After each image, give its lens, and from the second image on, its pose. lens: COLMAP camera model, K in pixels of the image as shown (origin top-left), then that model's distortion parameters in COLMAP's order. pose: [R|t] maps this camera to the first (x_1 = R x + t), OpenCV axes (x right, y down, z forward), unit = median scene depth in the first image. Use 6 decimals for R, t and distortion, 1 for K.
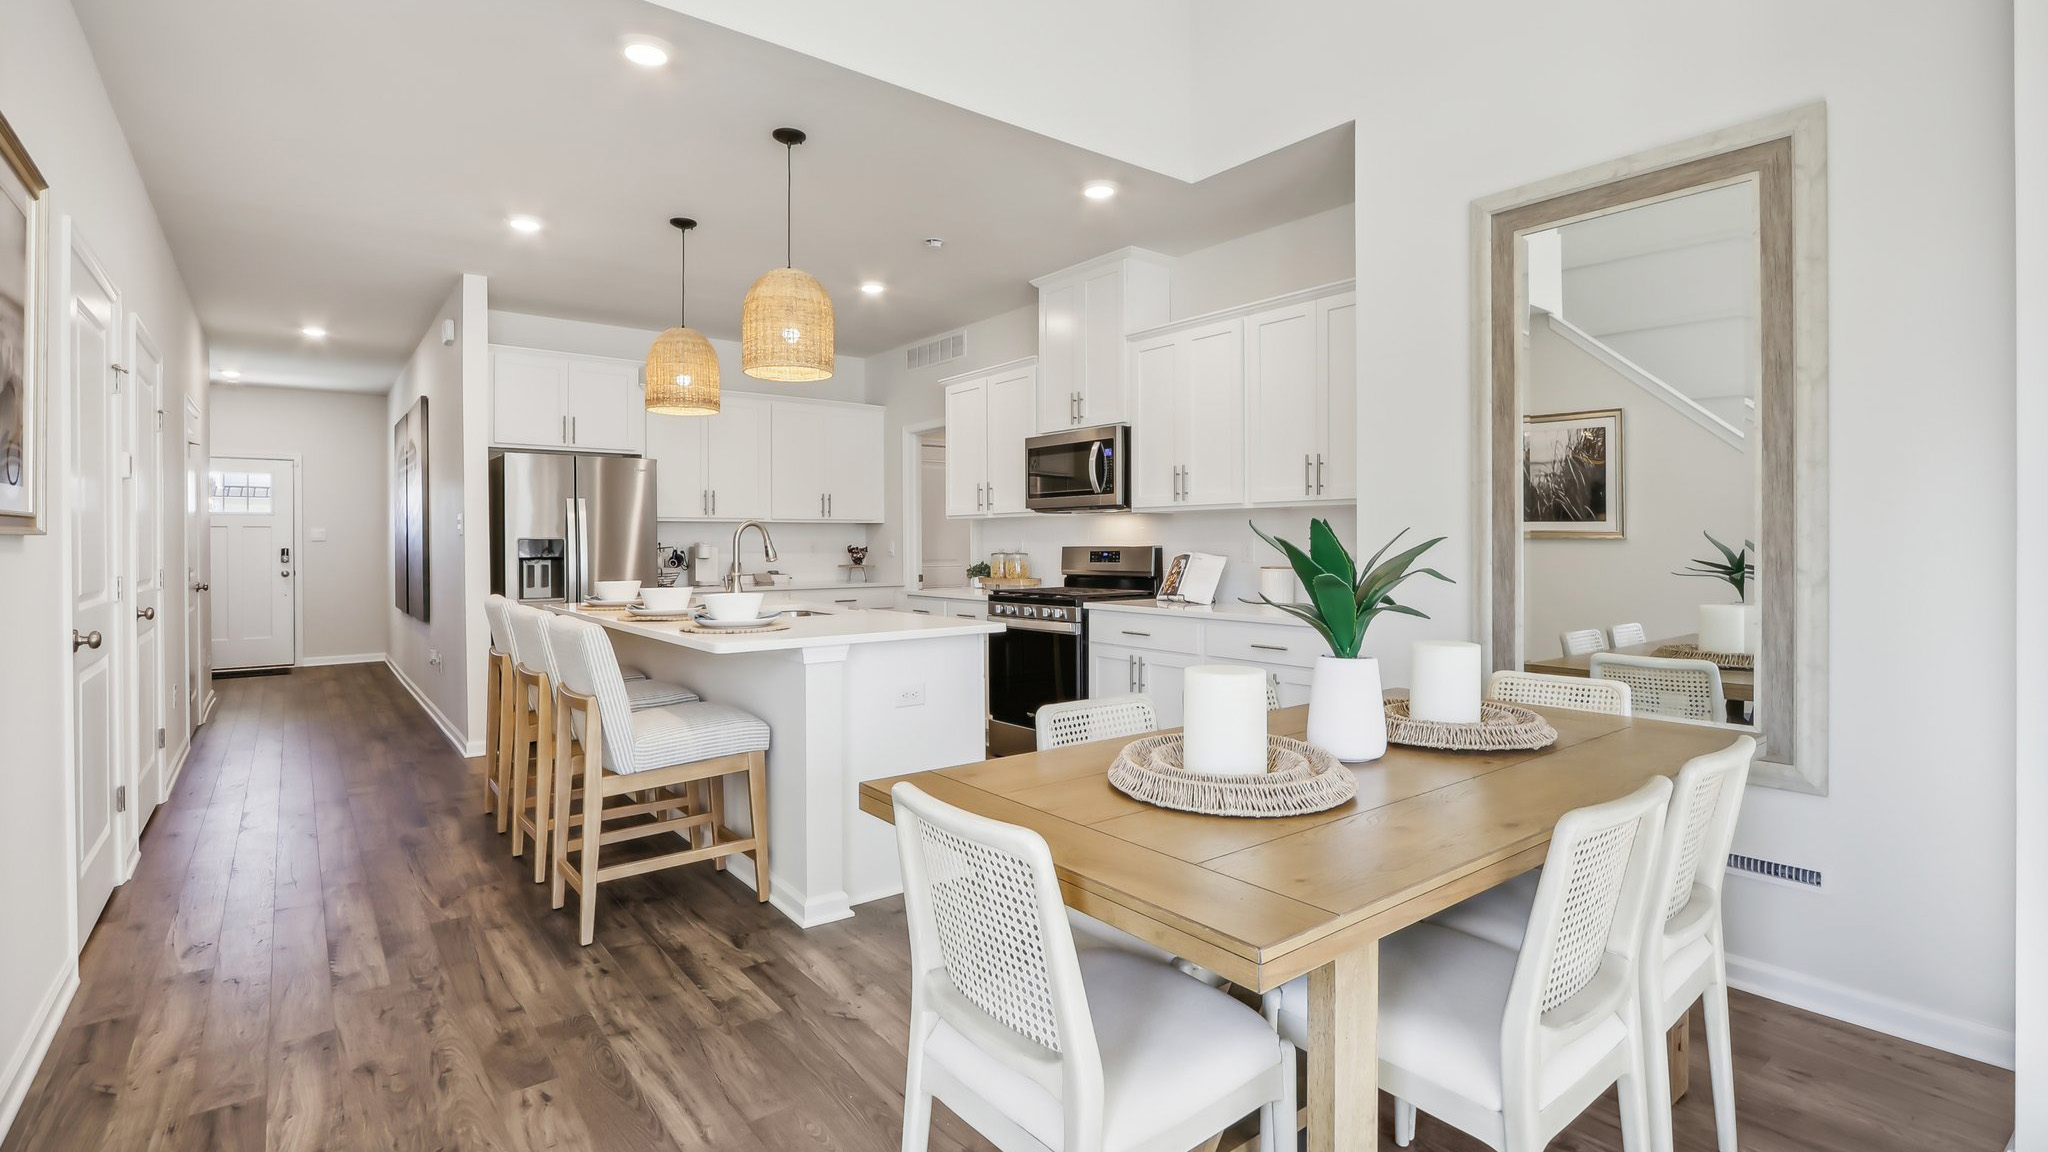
lens RADIAL K [[943.3, 0, 1010.9], [0, 943.3, 541.7], [0, 0, 1]] dist [-0.000932, 0.000656]
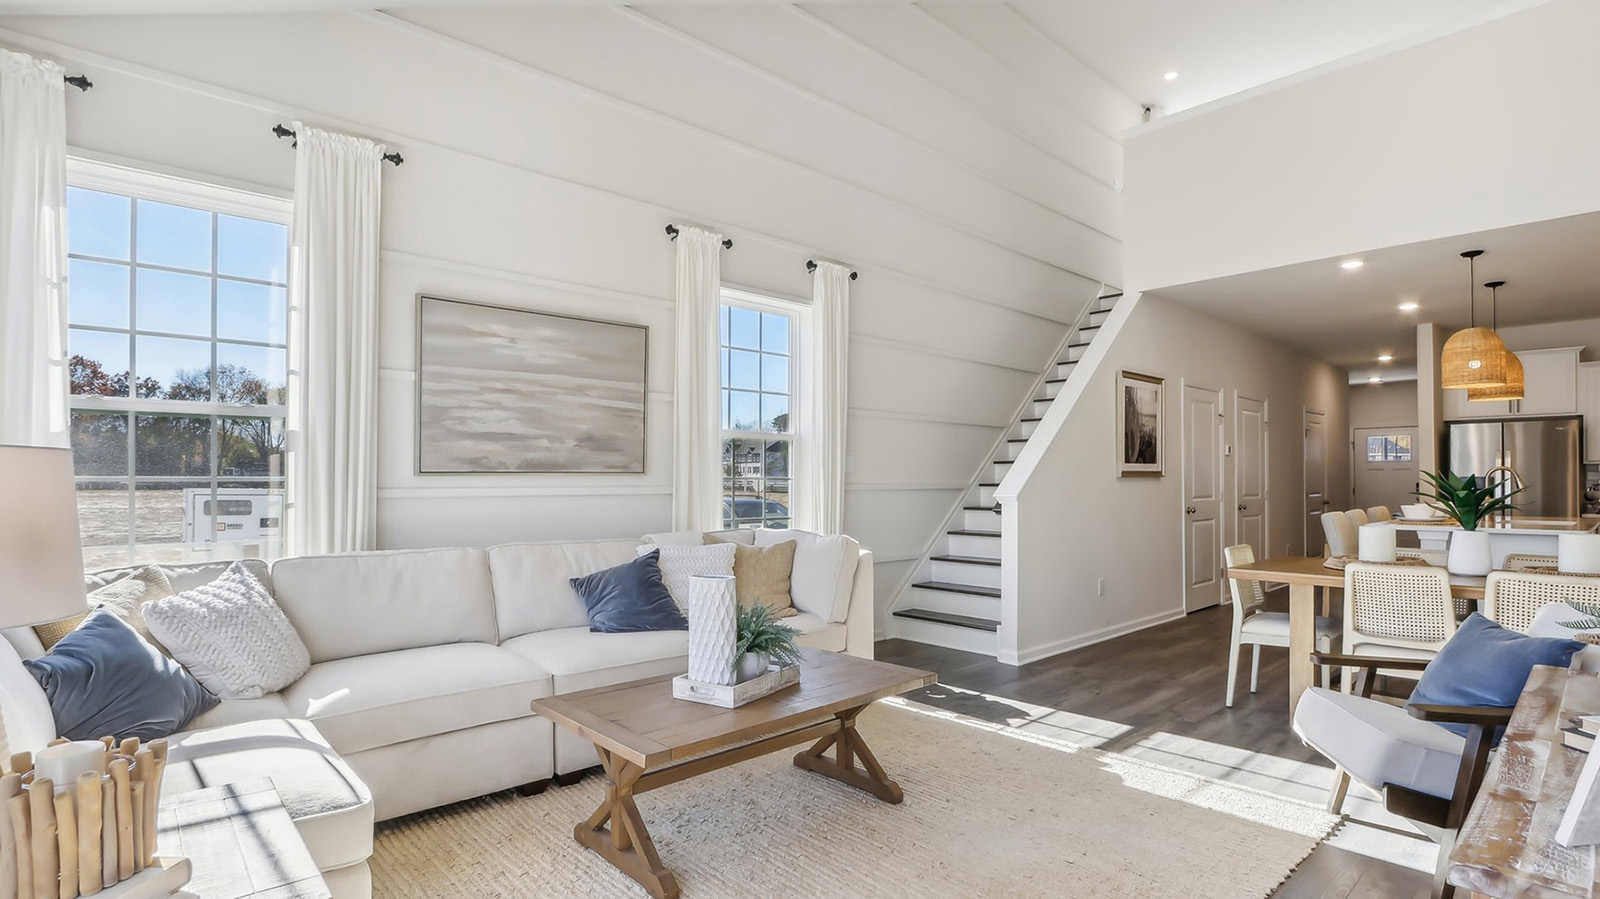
lens RADIAL K [[746.4, 0, 800.0], [0, 746.4, 449.5], [0, 0, 1]] dist [-0.005100, 0.000011]
pose [[0.080652, -0.034784, -0.996135, 0.720529], [-0.003225, 0.999377, -0.035158, -0.001593], [0.996737, 0.006048, 0.080490, -0.266420]]
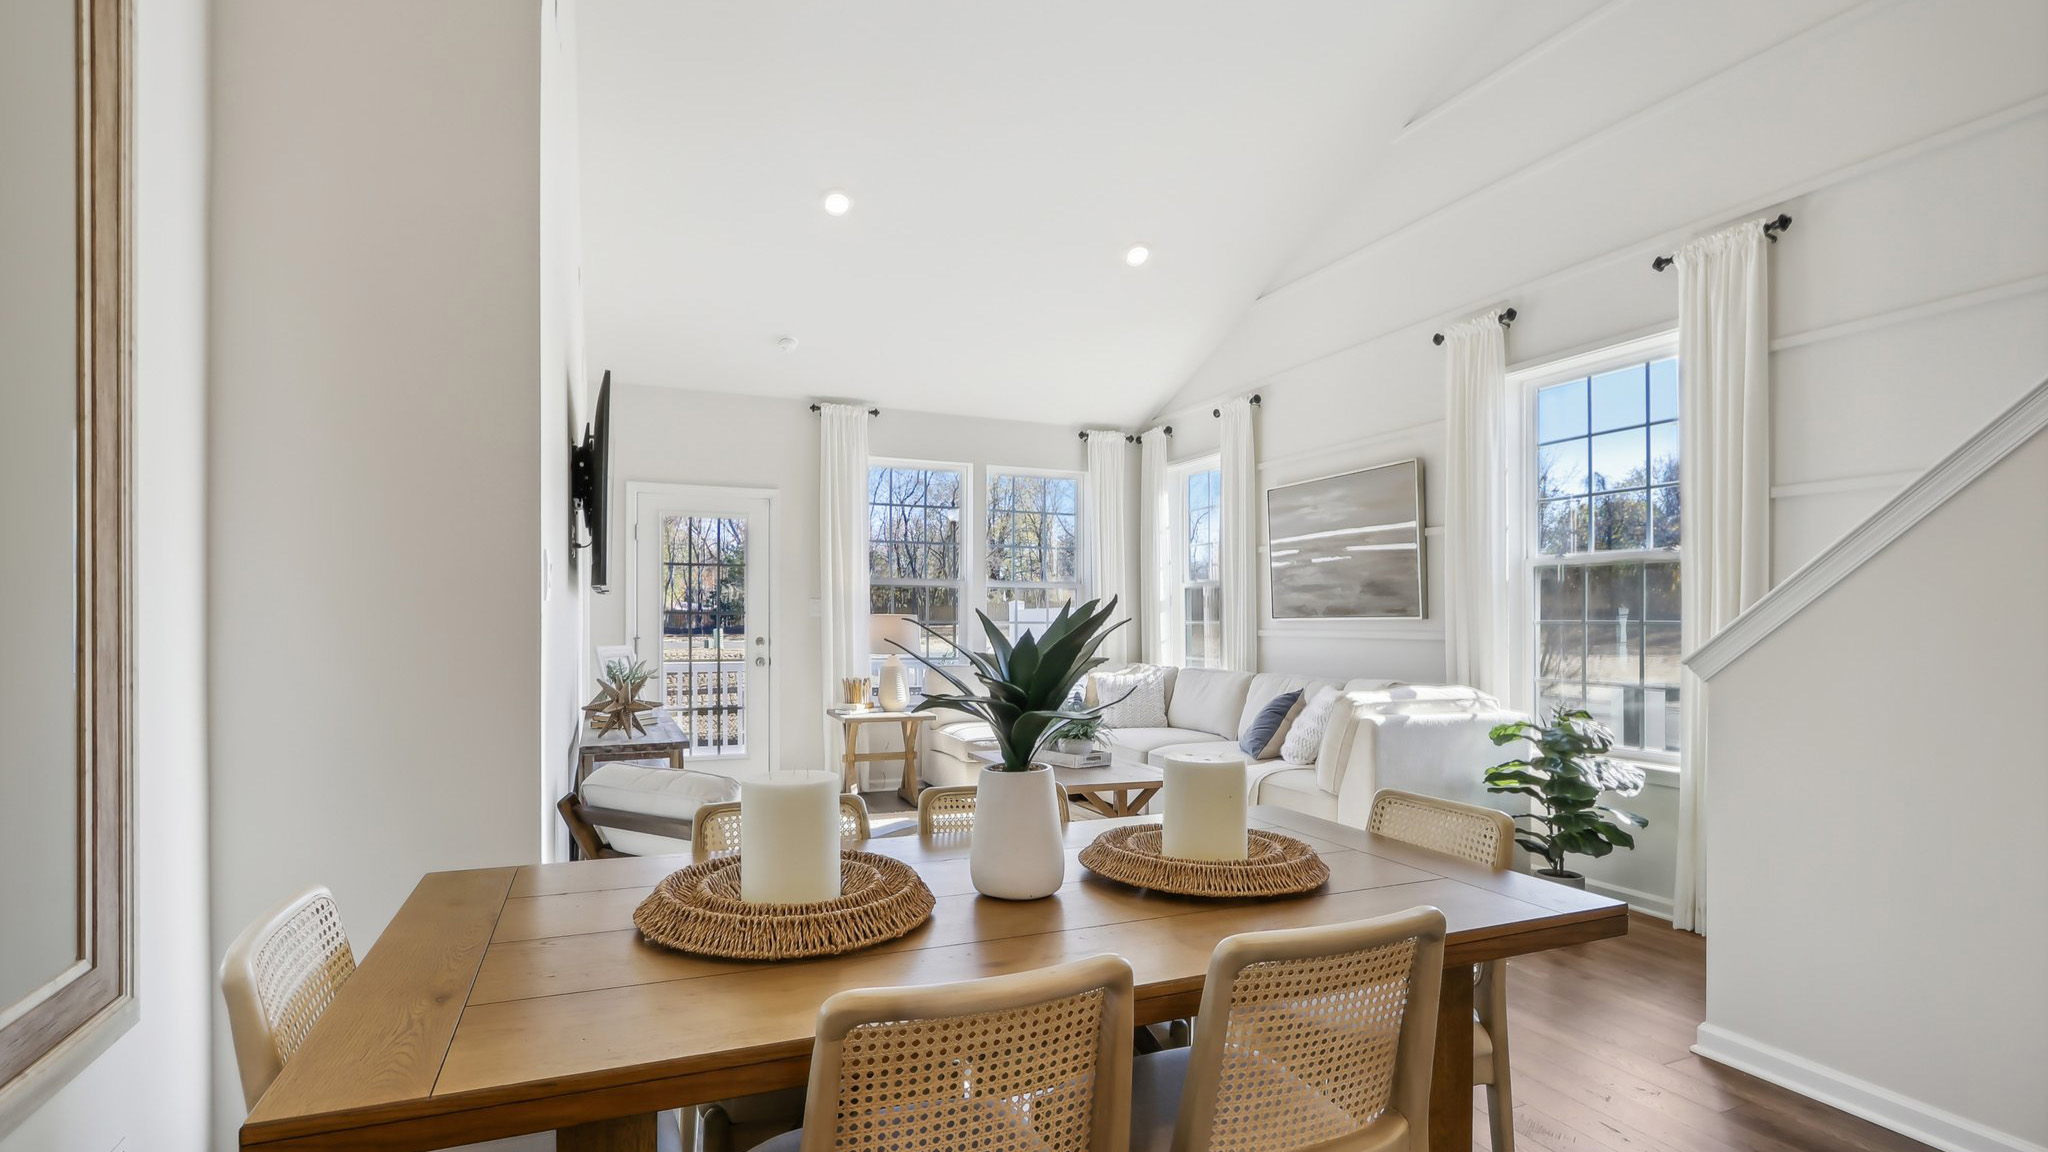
lens RADIAL K [[953.8, 0, 984.0], [0, 953.8, 628.1], [0, 0, 1]] dist [-0.036770, -0.000005]
pose [[-0.960076, -0.004535, 0.279704, 0.059171], [-0.002408, 0.999966, 0.007946, 0.000937], [-0.279731, 0.006955, -0.960053, 0.663964]]
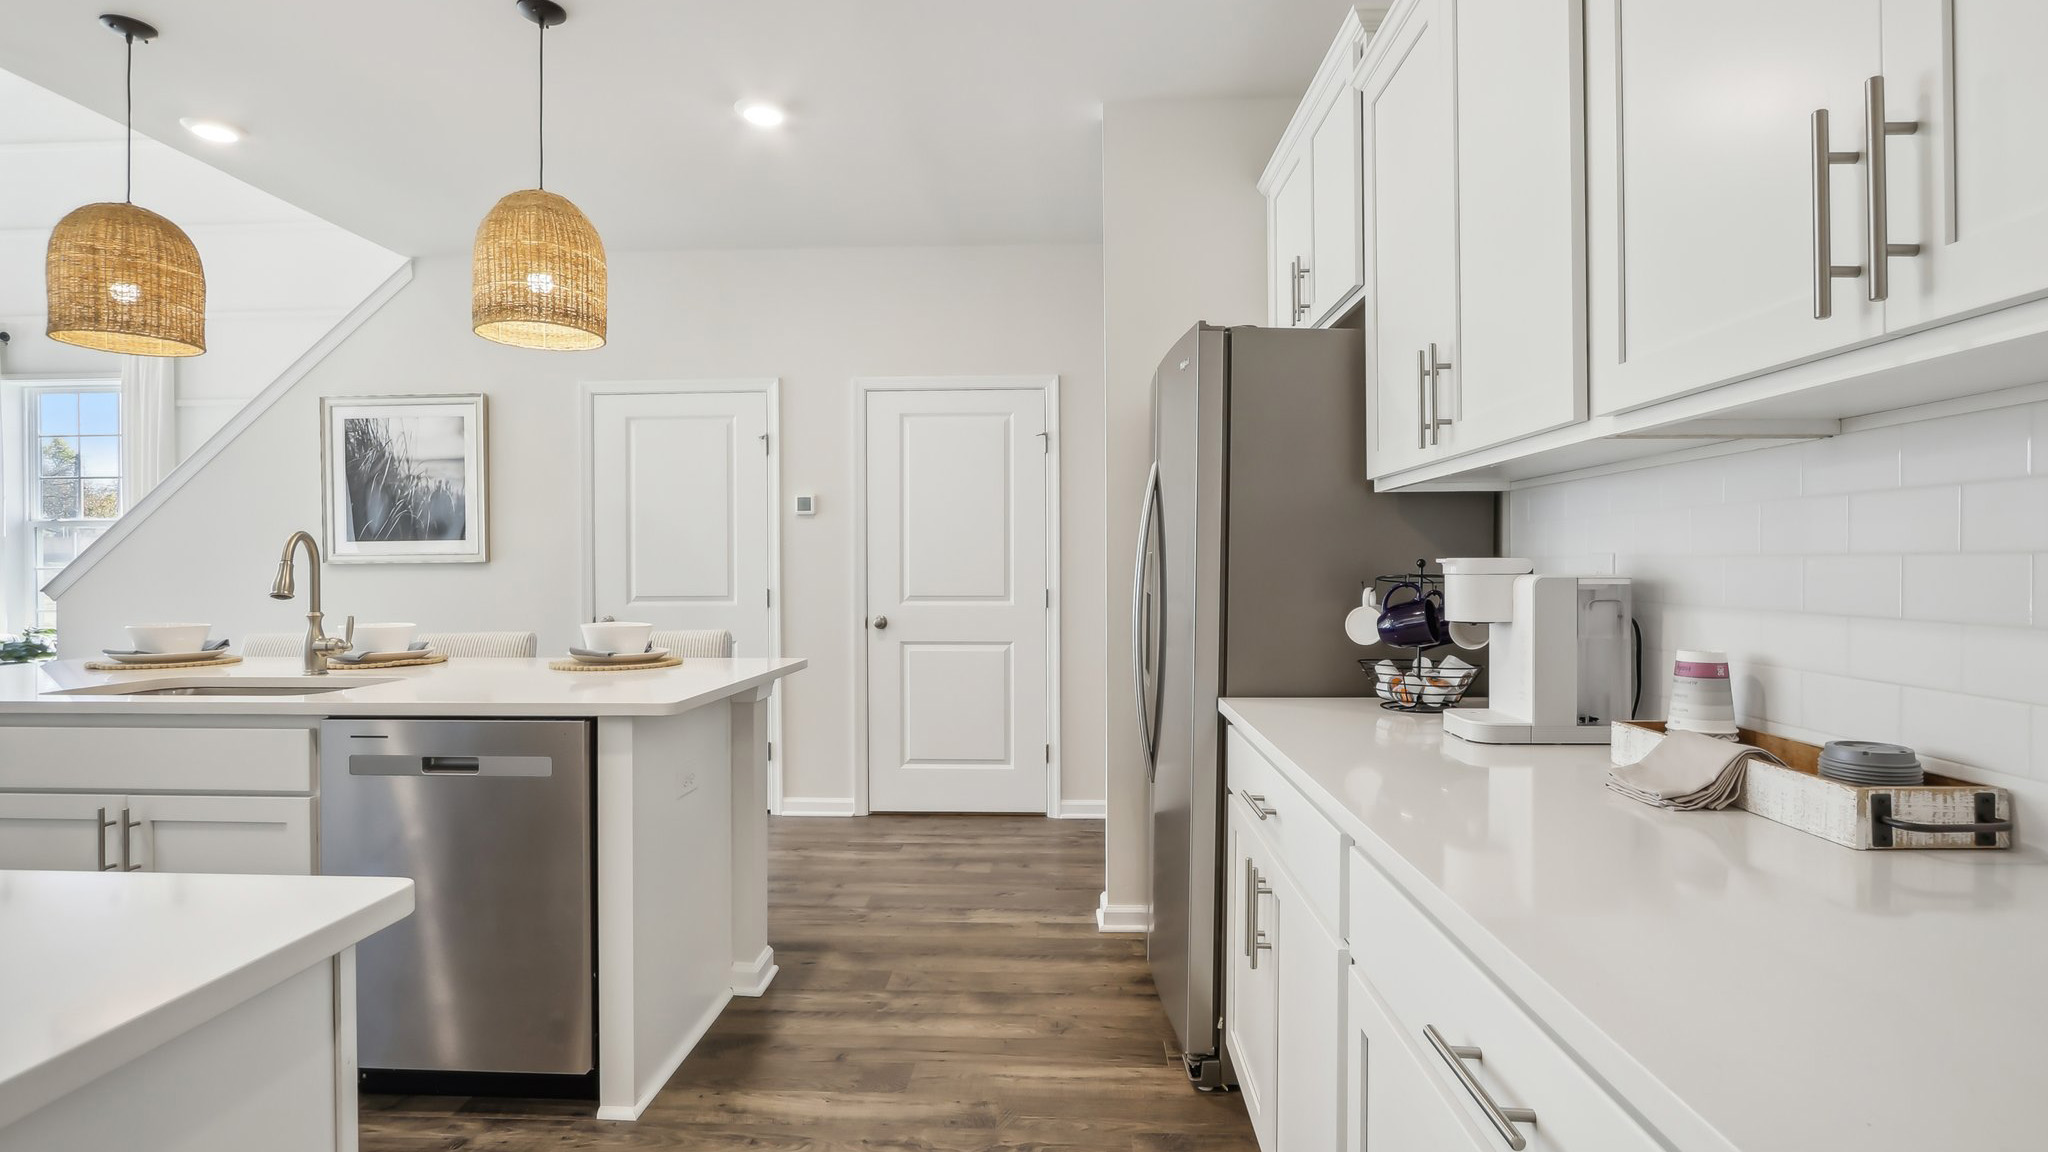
lens RADIAL K [[958.5, 0, 1022.7], [0, 958.5, 562.4], [0, 0, 1]] dist [-0.008528, -0.000402]
pose [[-0.641317, 0.002154, -0.767273, -0.068890], [0.004914, 0.999987, -0.001300, 0.001646], [0.767261, -0.004605, -0.641319, 1.376281]]
